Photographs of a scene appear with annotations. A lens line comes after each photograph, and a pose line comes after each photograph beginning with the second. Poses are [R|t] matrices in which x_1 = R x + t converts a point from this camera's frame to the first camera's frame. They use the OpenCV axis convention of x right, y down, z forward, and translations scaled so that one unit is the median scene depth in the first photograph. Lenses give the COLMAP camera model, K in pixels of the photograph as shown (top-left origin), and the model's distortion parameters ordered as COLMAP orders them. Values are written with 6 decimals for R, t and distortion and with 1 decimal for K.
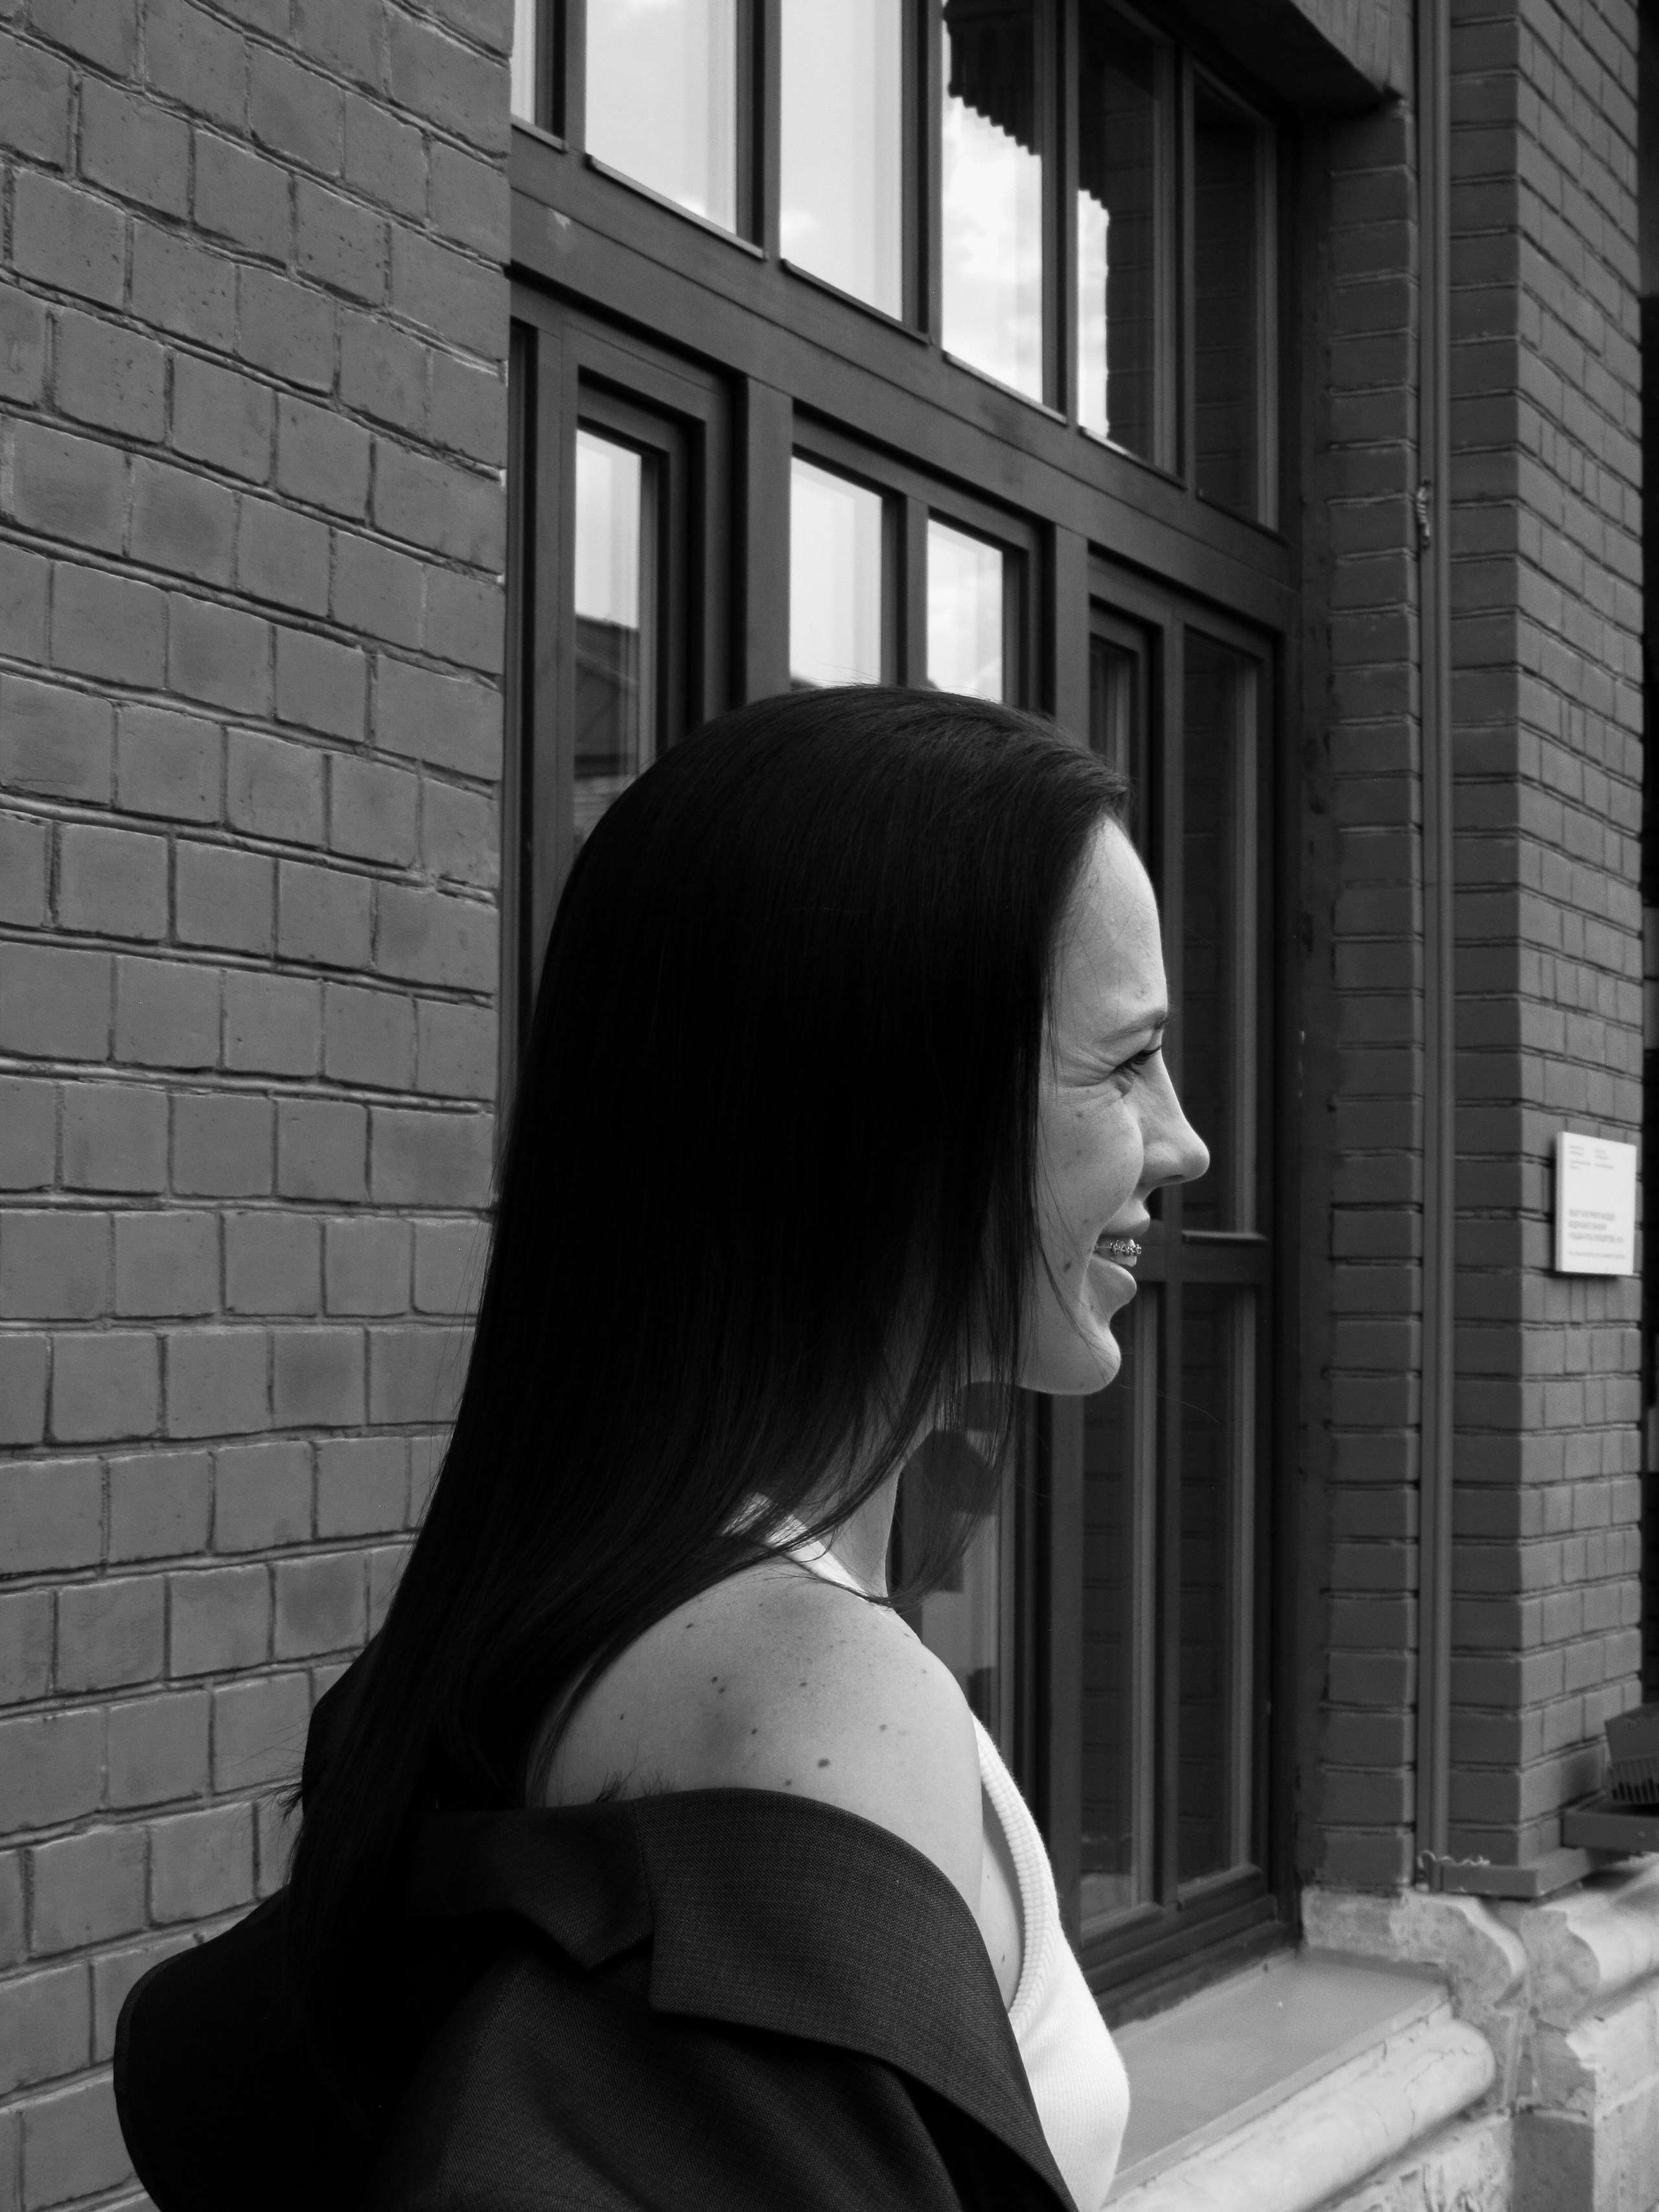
lens RADIAL K [[4233.8, 0, 830.3], [0, 4233.8, 1117.7], [0, 0, 1]] dist [-0.016863, 0.000000]
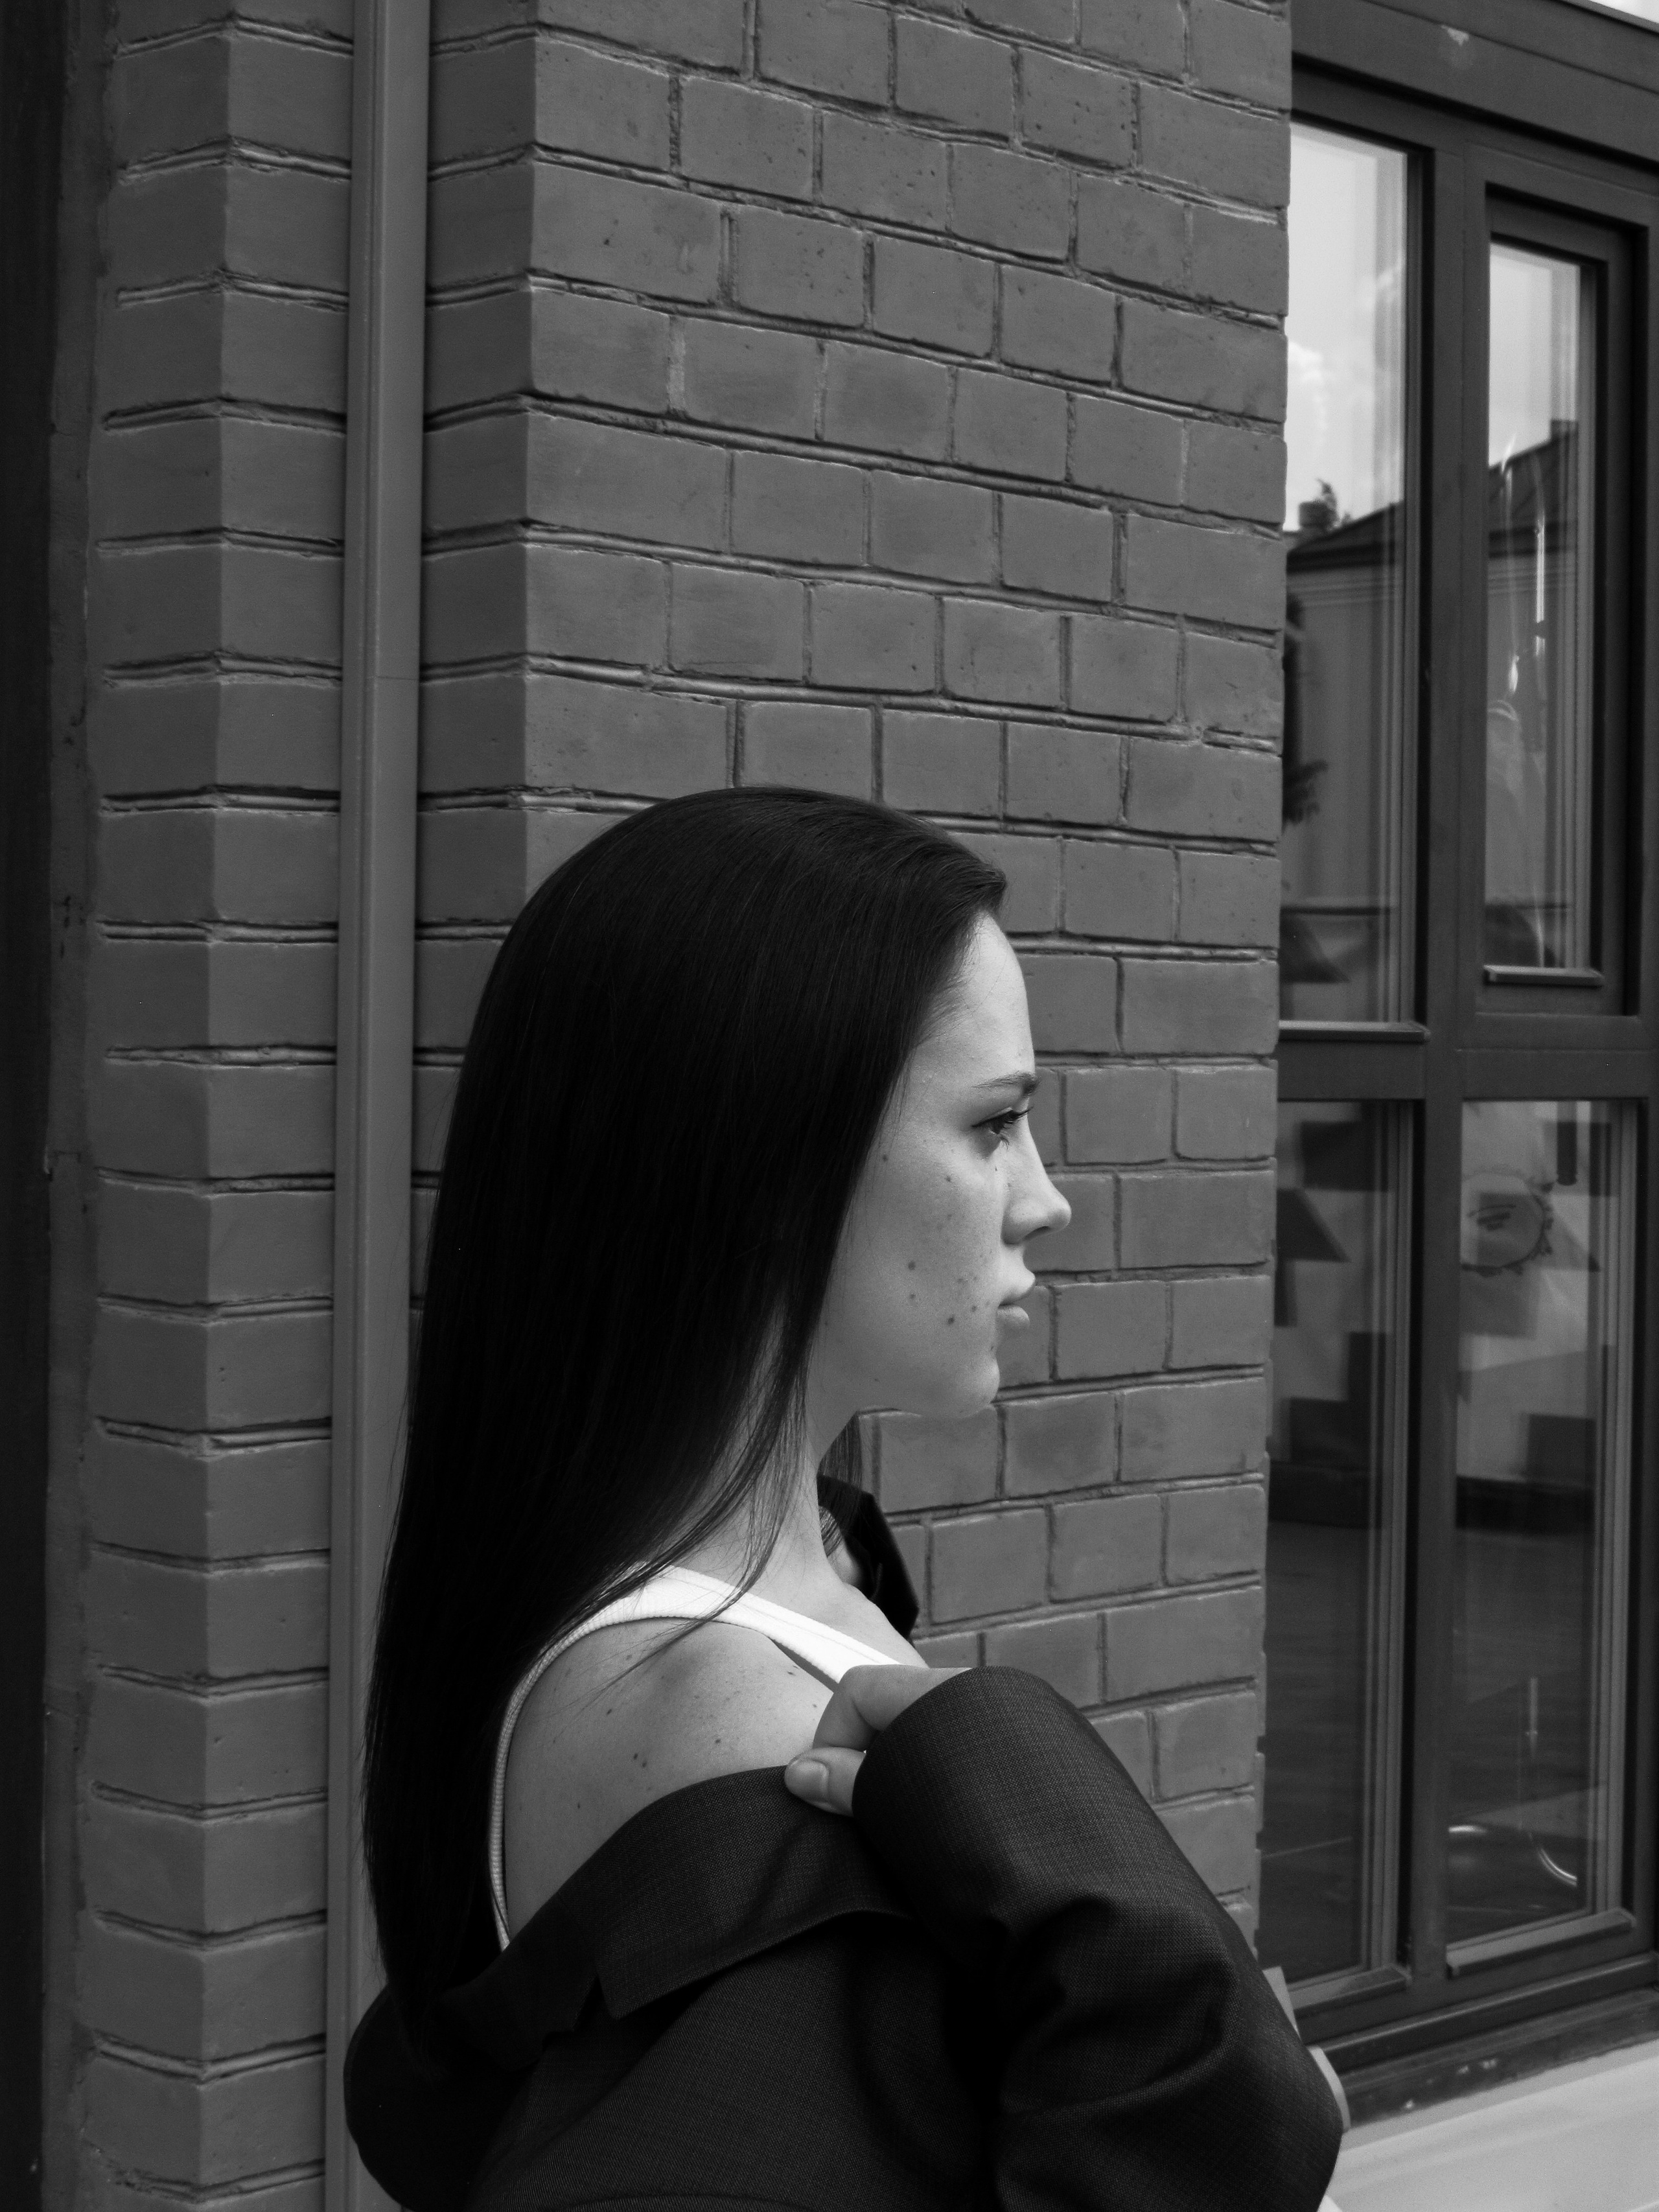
lens RADIAL K [[4233.8, 0, 827.2], [0, 4233.8, 1093.7], [0, 0, 1]] dist [-0.016863, 0.000000]
pose [[0.942876, 0.013341, -0.332876, 0.168540], [0.005058, 0.998509, 0.054345, -0.026574], [0.333104, -0.052924, 0.941404, 0.013284]]
